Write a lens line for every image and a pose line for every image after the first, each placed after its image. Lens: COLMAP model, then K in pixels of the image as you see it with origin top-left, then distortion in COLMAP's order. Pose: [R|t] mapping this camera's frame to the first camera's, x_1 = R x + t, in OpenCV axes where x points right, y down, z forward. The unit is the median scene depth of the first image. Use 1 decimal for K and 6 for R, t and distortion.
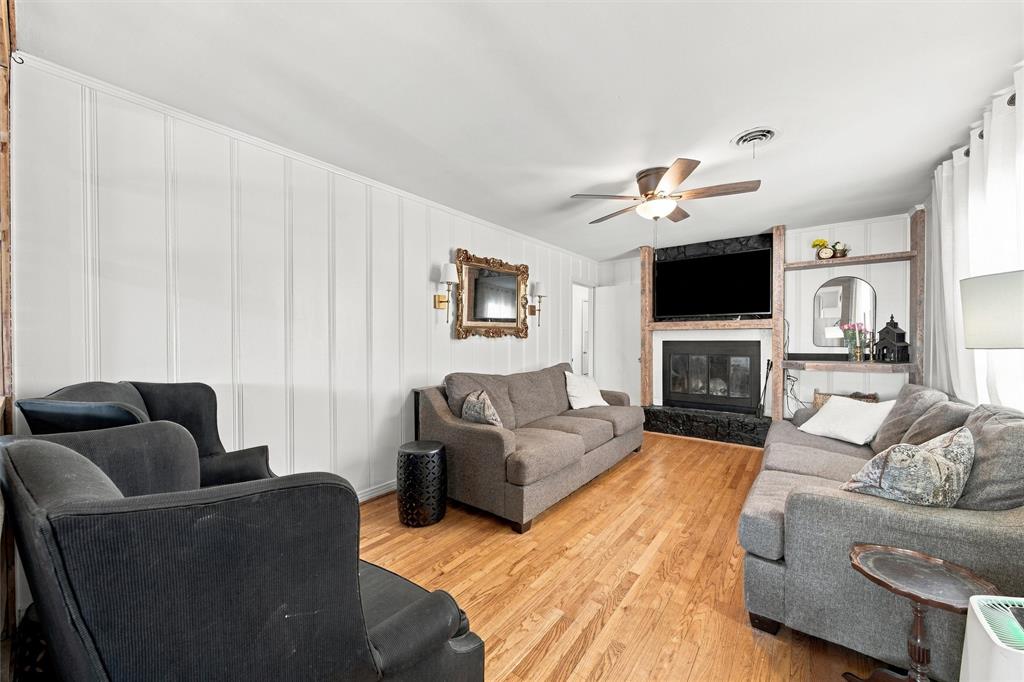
lens RADIAL K [[381.6, 0, 512.0], [0, 381.6, 341.0], [0, 0, 1]] dist [-0.000822, -0.000105]
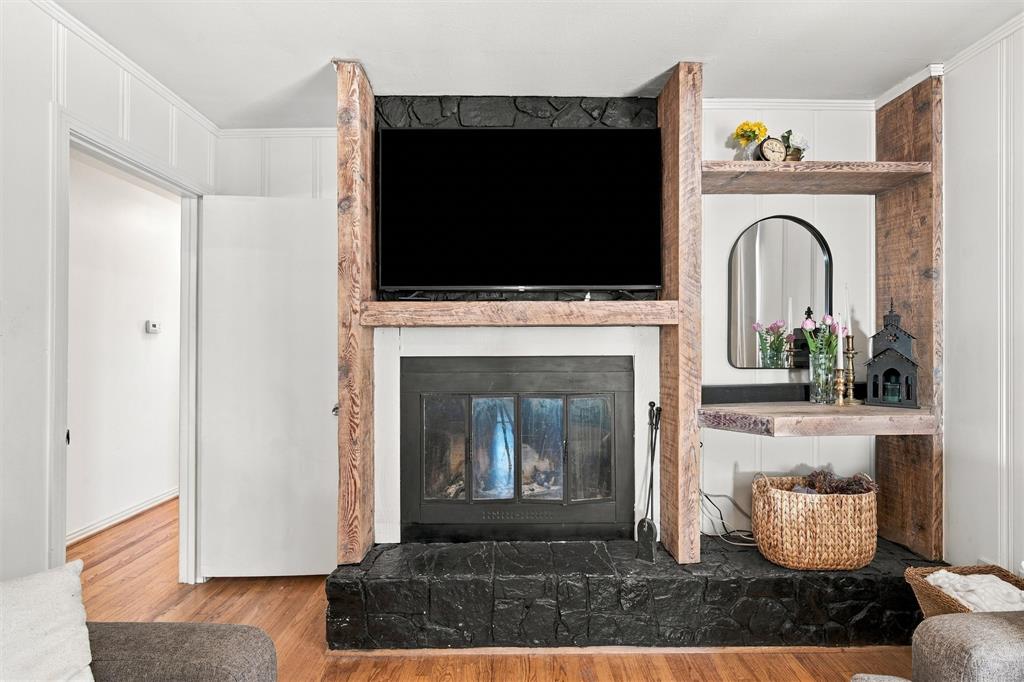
lens RADIAL K [[459.9, 0, 512.0], [0, 459.9, 341.0], [0, 0, 1]] dist [-0.002706, -0.000243]
pose [[0.789845, 0.003865, 0.613295, 0.233136], [0.003216, 0.999940, -0.010444, -0.011055], [-0.613298, 0.010222, 0.789785, 0.651892]]
